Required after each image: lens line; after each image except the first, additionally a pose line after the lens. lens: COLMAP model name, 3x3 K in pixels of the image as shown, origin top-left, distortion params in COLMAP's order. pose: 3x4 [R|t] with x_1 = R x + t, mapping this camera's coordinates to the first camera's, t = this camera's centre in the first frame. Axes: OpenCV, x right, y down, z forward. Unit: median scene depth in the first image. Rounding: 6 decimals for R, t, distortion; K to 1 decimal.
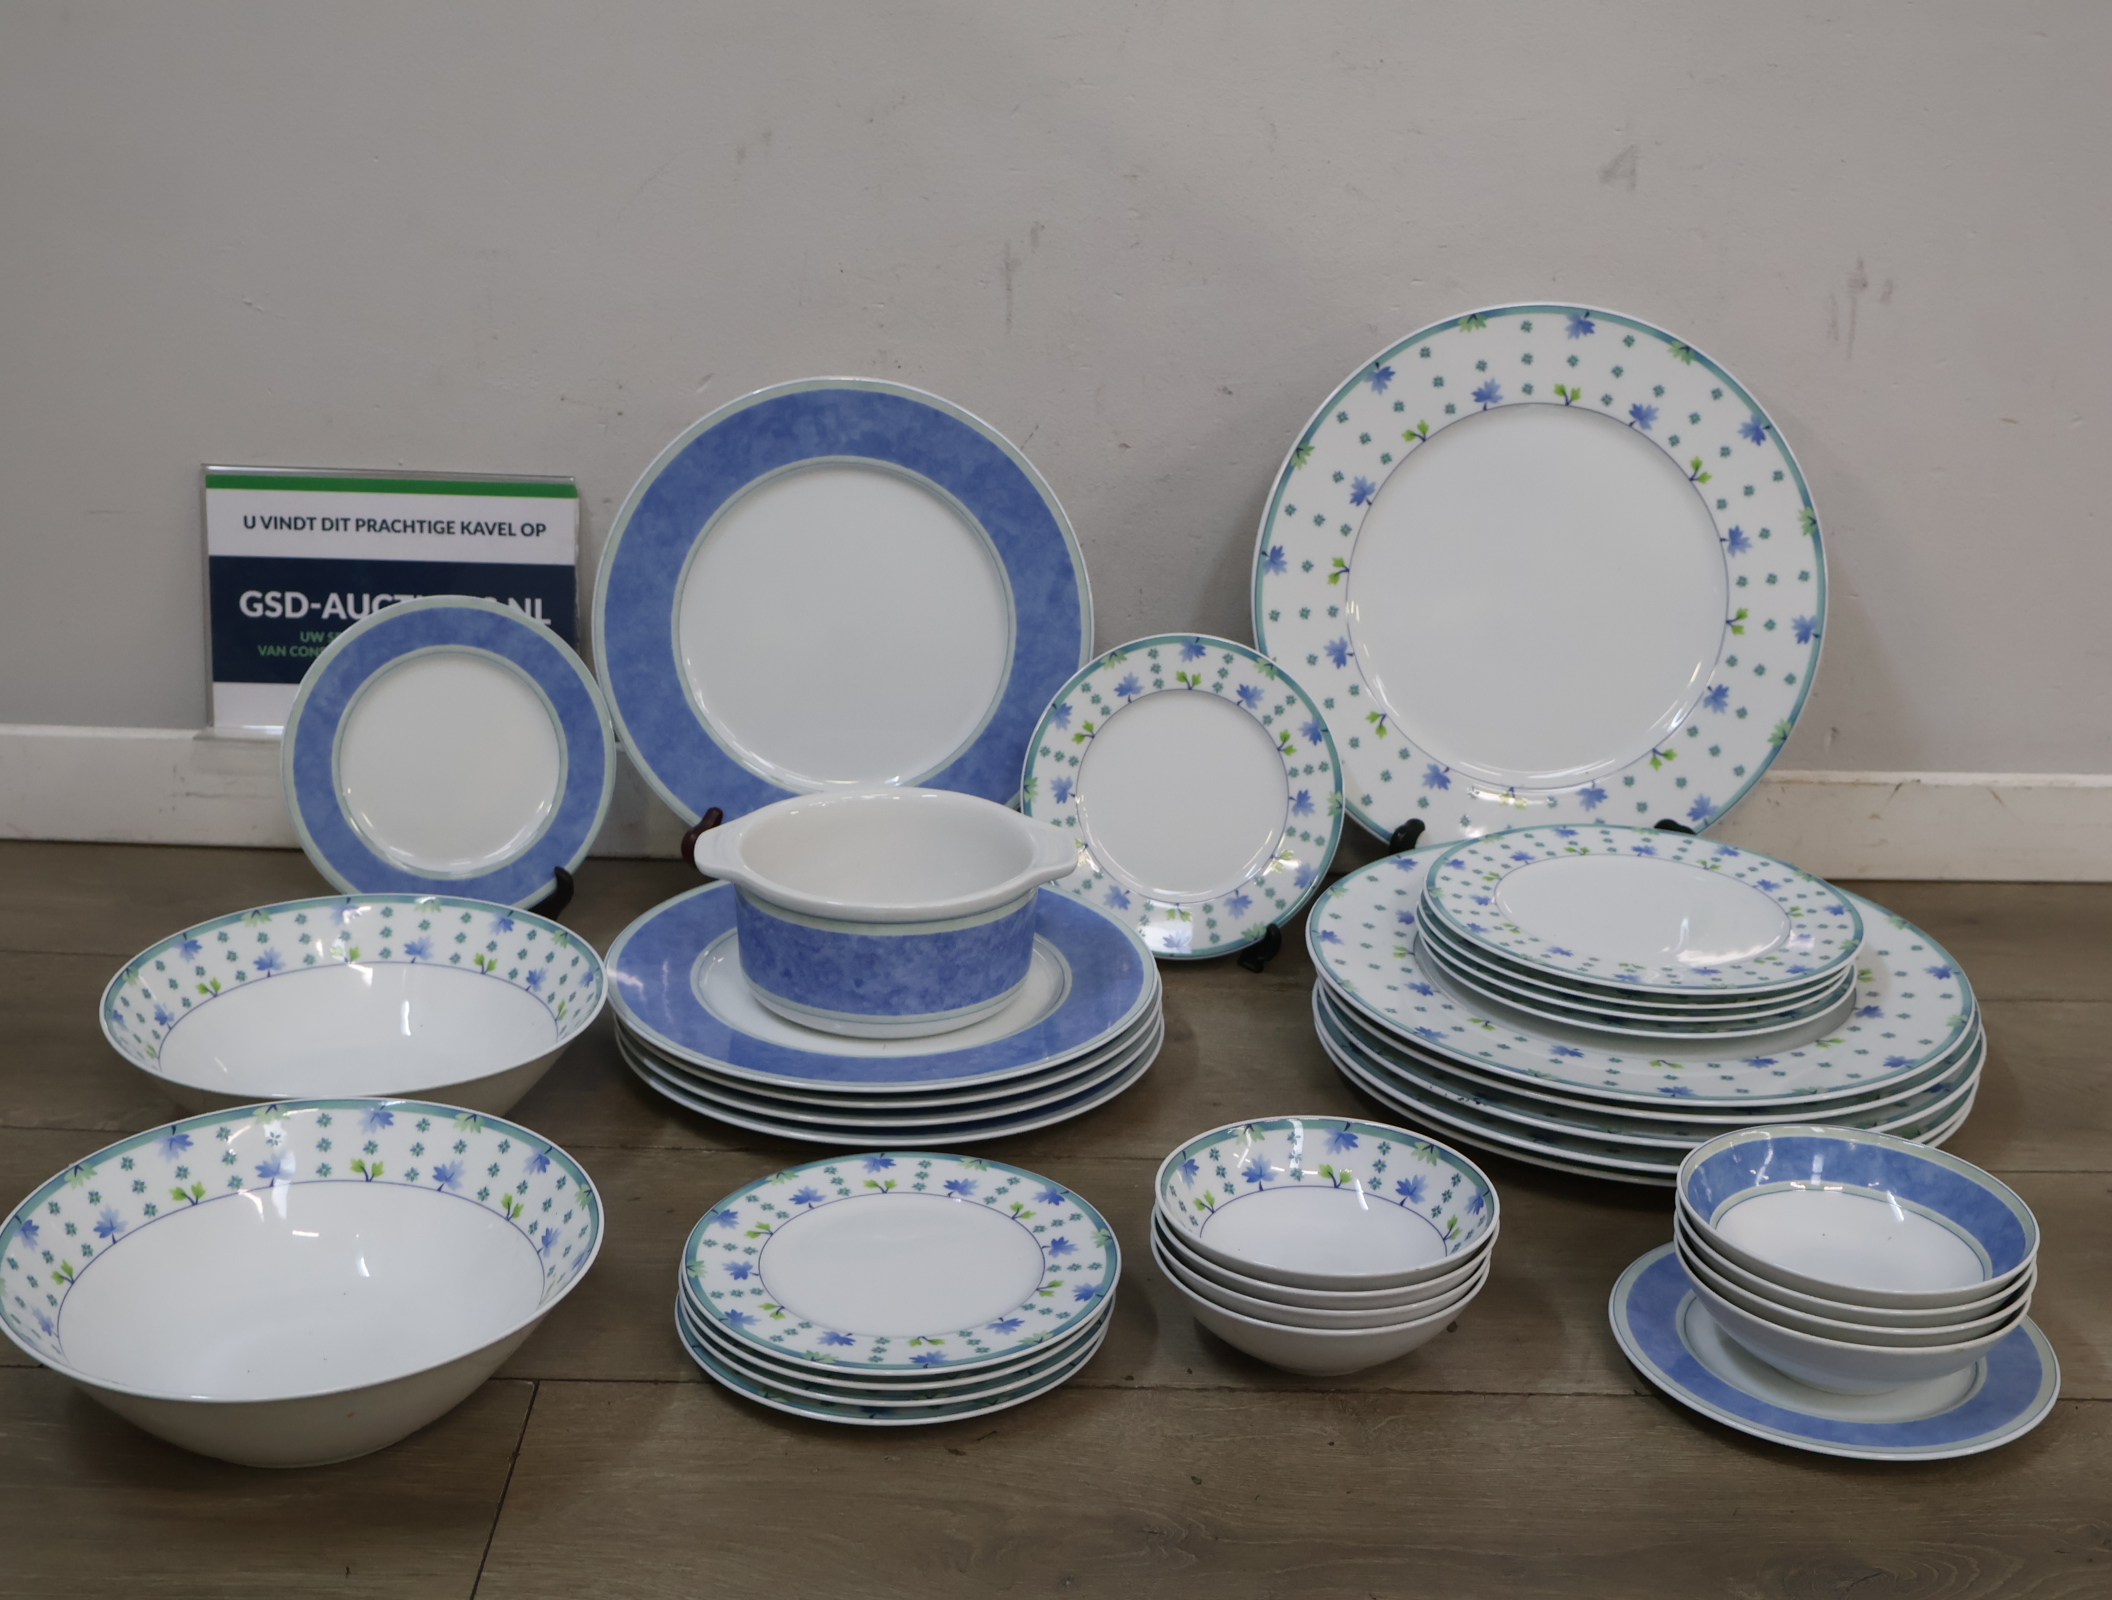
lens RADIAL K [[2645.3, 0, 1043.4], [0, 2645.3, 801.9], [0, 0, 1]] dist [0.001194, 0.000000]
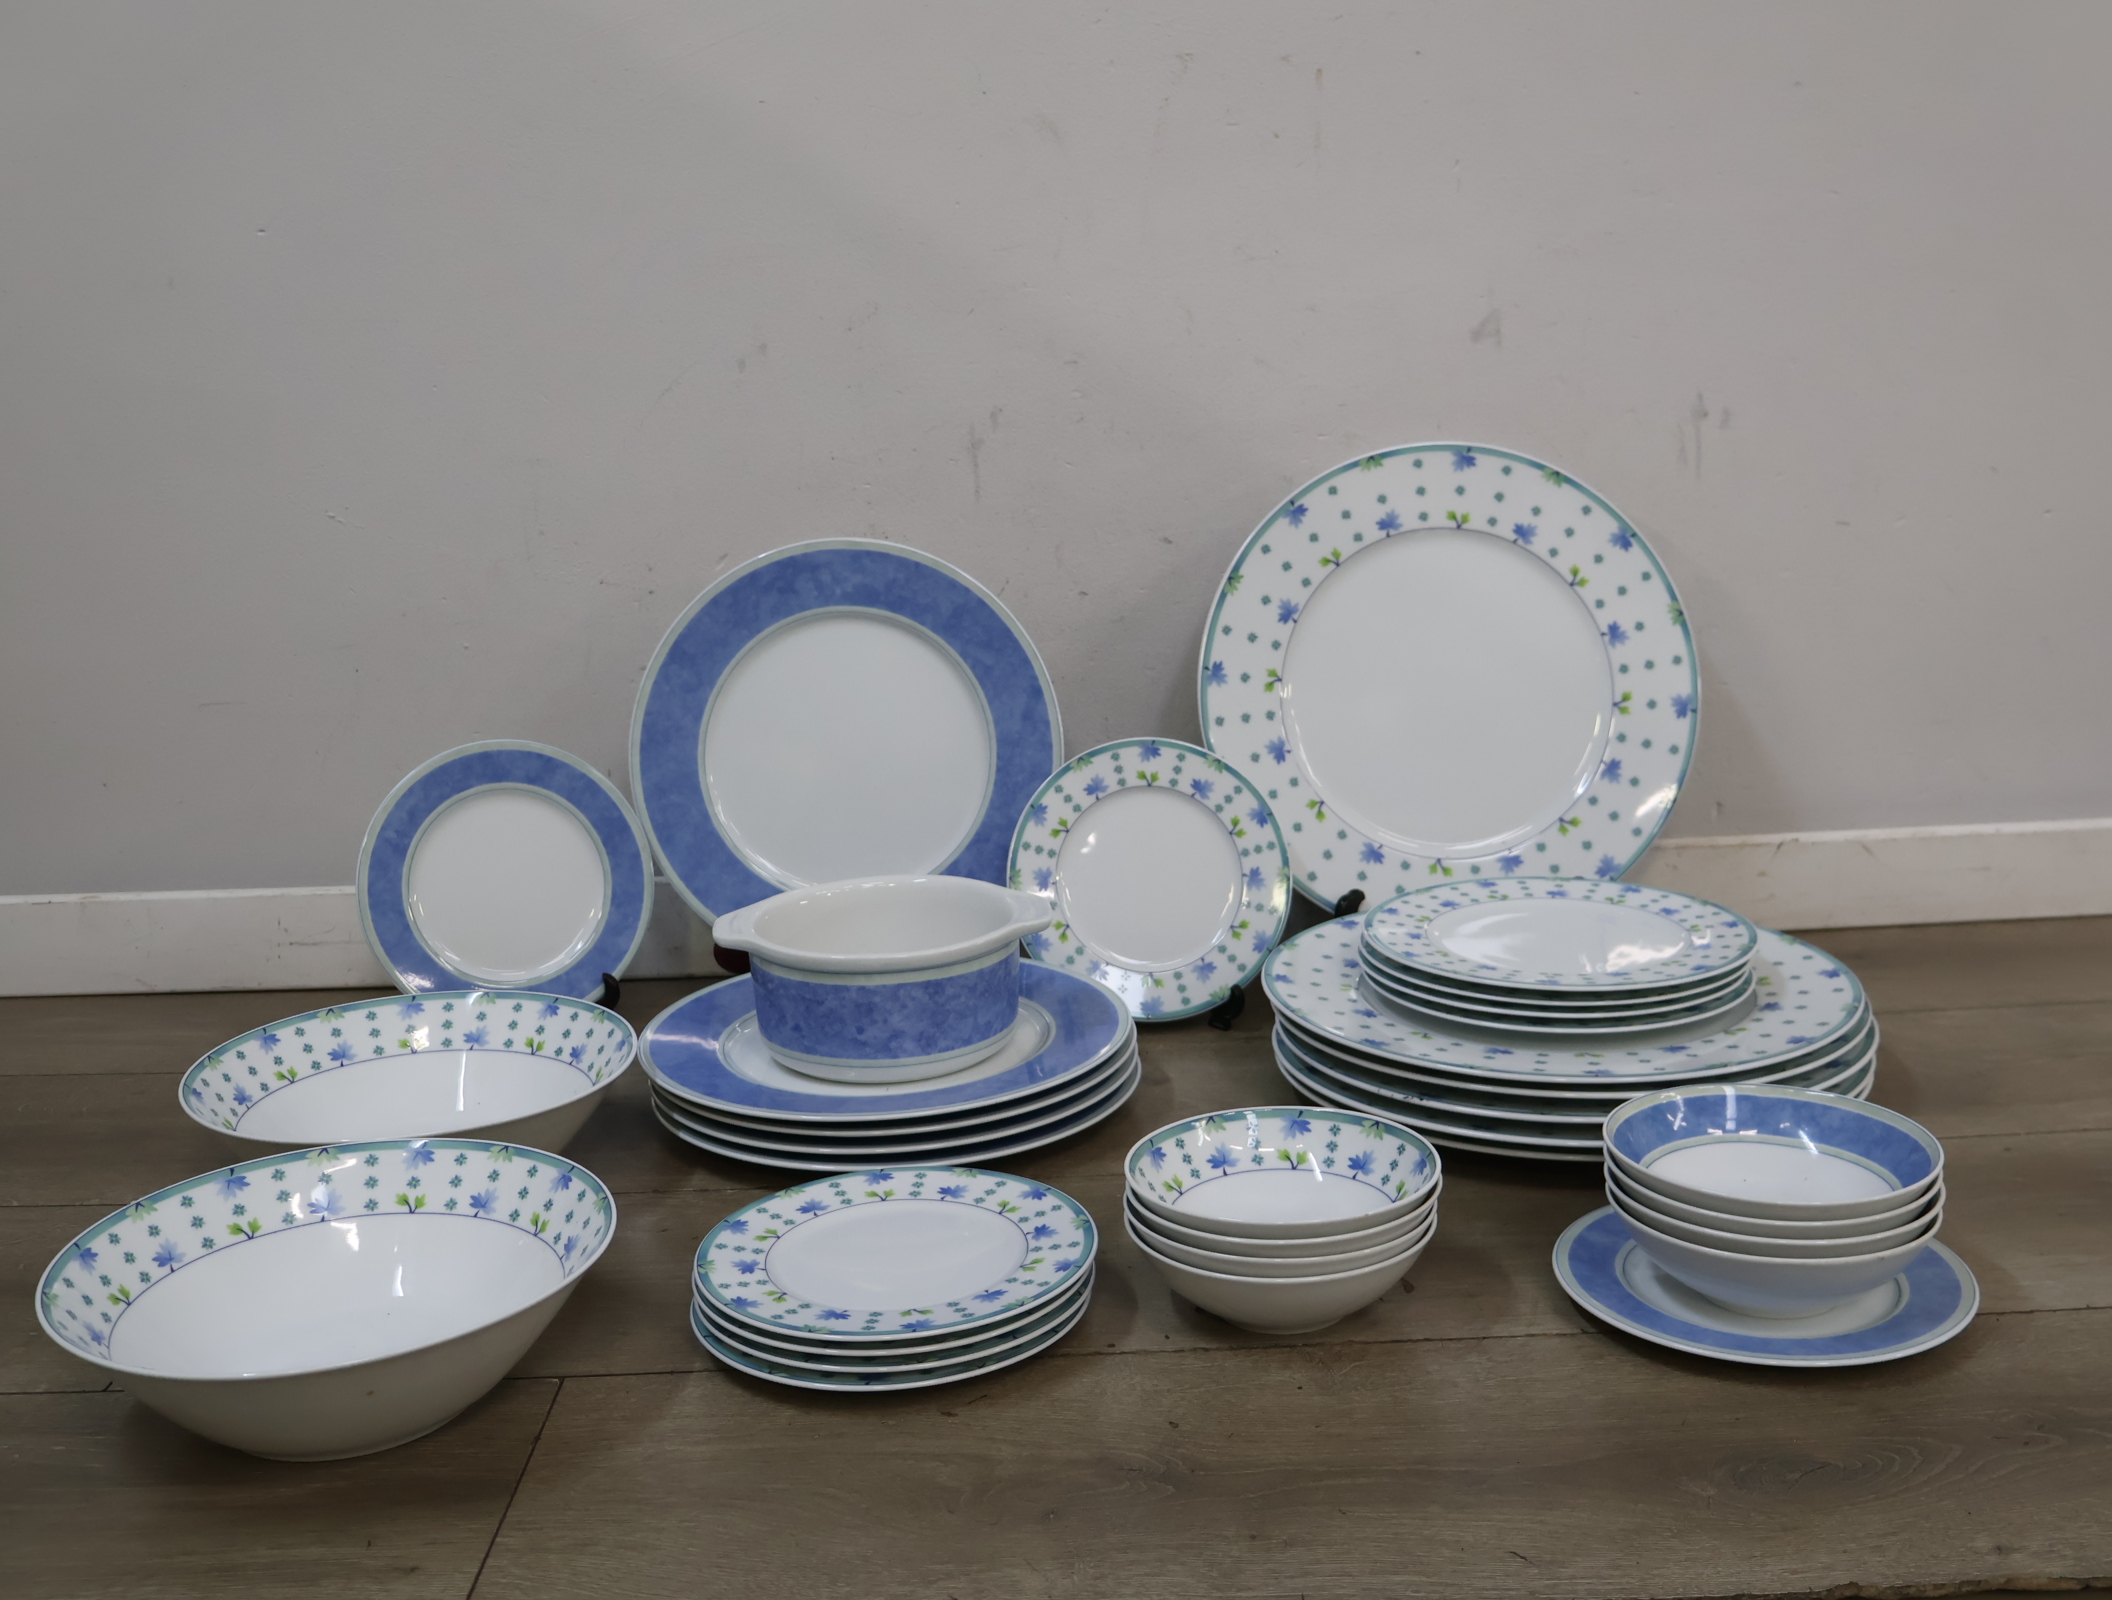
lens RADIAL K [[2147.9, 0, 1052.1], [0, 2147.9, 797.0], [0, 0, 1]] dist [0.006484, 0.000000]
pose [[0.997954, -0.062581, -0.013079, 0.025079], [0.060387, 0.989846, -0.128678, 0.079614], [0.020999, 0.127625, 0.991600, 0.076125]]
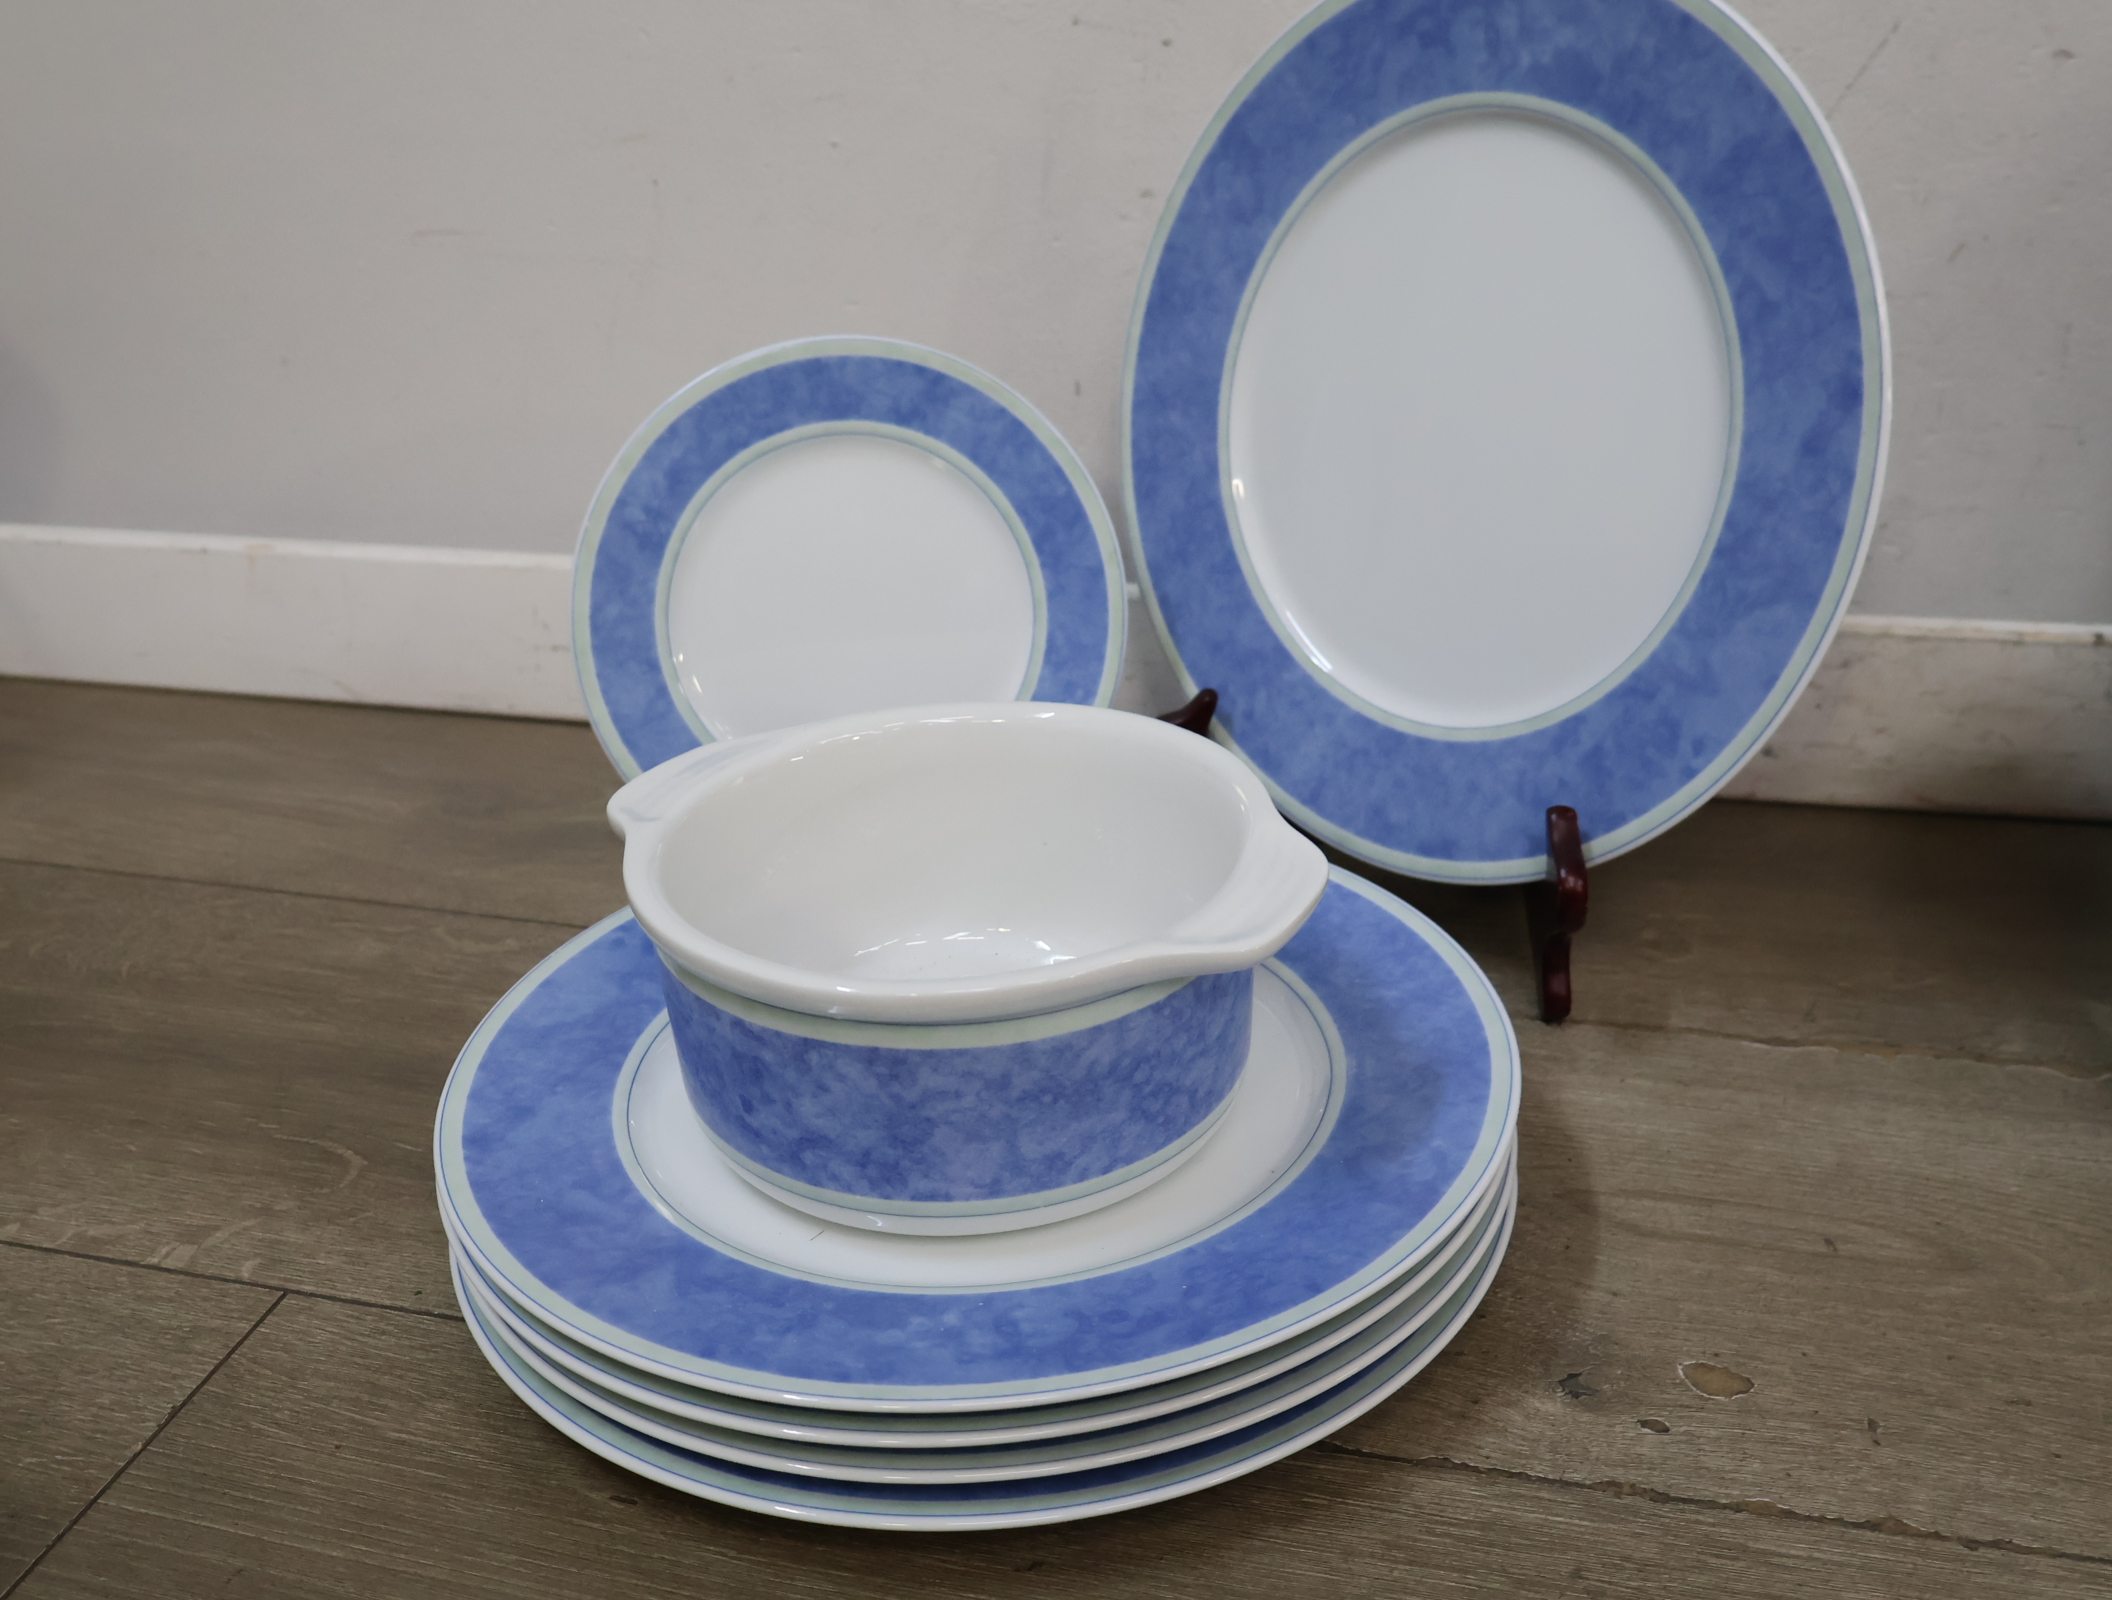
lens RADIAL K [[2147.9, 0, 1064.2], [0, 2147.9, 791.1], [0, 0, 1]] dist [0.006484, 0.000000]
pose [[0.659804, 0.315927, -0.681798, 0.198325], [-0.234064, 0.948593, 0.213040, -0.069894], [0.714054, 0.019020, 0.699833, 0.643120]]
